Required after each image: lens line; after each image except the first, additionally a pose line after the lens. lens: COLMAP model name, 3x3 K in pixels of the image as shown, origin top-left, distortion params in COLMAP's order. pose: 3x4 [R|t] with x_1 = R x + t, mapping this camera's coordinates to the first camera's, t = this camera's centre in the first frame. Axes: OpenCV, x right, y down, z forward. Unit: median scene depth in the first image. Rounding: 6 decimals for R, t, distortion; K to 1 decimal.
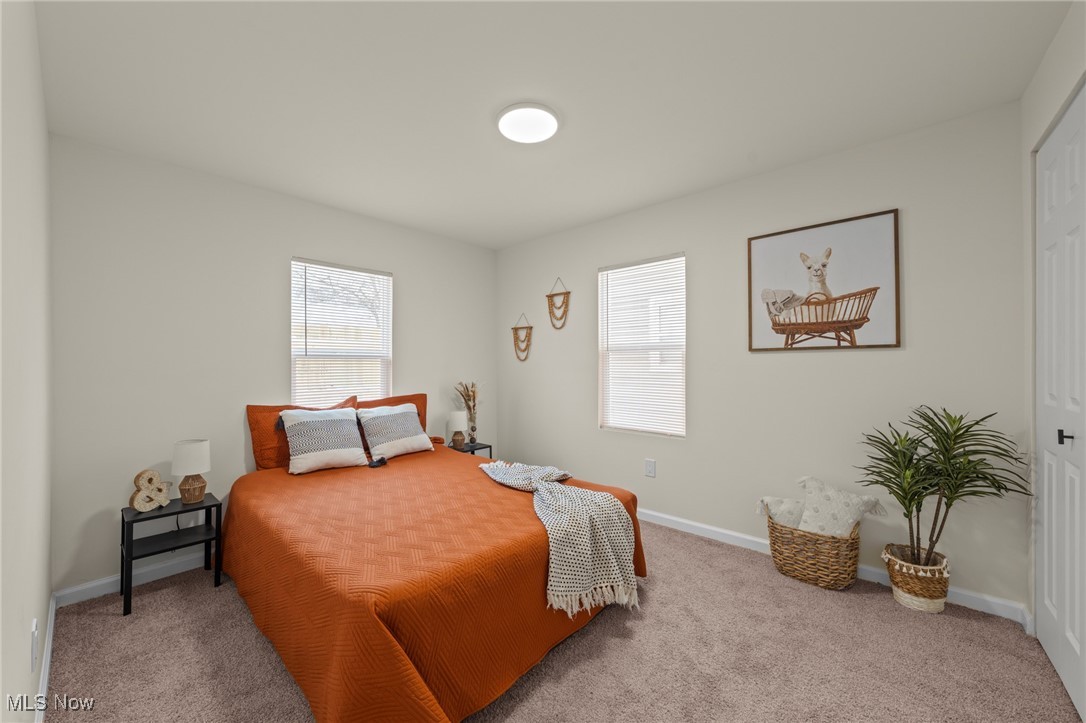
lens RADIAL K [[414.9, 0, 536.0], [0, 414.9, 362.2], [0, 0, 1]] dist [-0.003503, 0.001371]
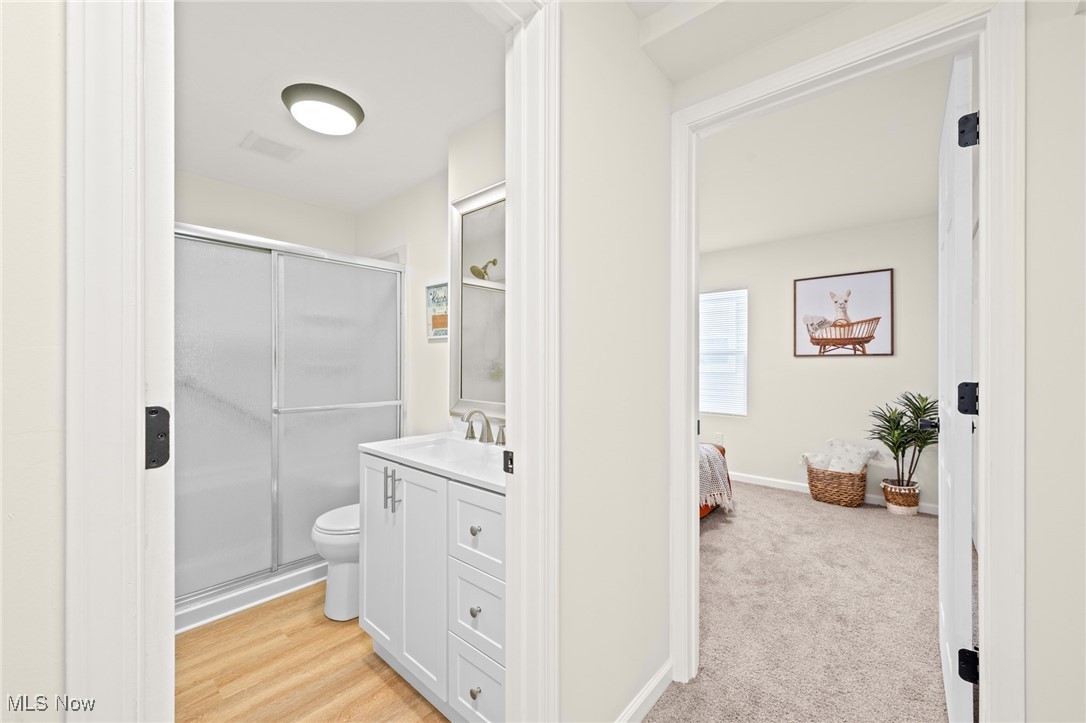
lens RADIAL K [[414.9, 0, 550.6], [0, 414.9, 363.6], [0, 0, 1]] dist [-0.003503, 0.001371]
pose [[0.999950, 0.008822, -0.004790, -0.429637], [-0.008813, 0.999959, 0.001862, 0.003905], [0.004806, -0.001819, 0.999987, -0.597037]]
